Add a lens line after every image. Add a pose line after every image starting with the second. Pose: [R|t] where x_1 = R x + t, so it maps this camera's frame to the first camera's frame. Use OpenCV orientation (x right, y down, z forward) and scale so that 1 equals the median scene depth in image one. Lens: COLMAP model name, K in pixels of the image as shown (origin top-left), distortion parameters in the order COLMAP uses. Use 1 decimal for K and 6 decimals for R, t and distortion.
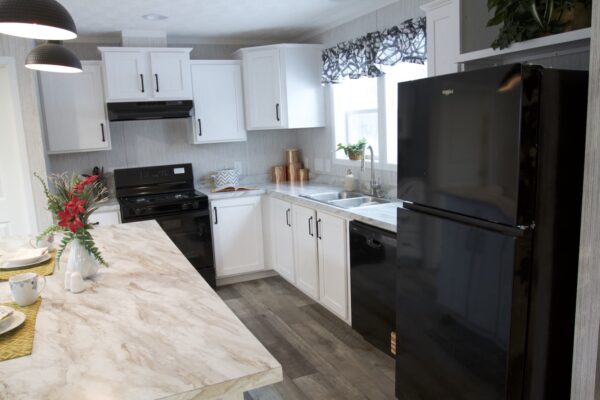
lens RADIAL K [[467.1, 0, 300.0], [0, 467.1, 200.0], [0, 0, 1]] dist [-0.086950, 0.062883]
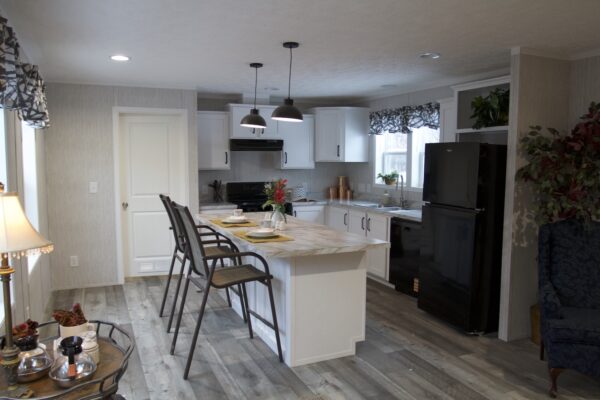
lens RADIAL K [[467.1, 0, 300.0], [0, 467.1, 200.0], [0, 0, 1]] dist [-0.086950, 0.062883]
pose [[0.998653, 0.051270, -0.007980, -0.171428], [-0.051690, 0.996411, -0.067025, 0.088297], [0.004515, 0.067347, 0.997719, -0.564067]]
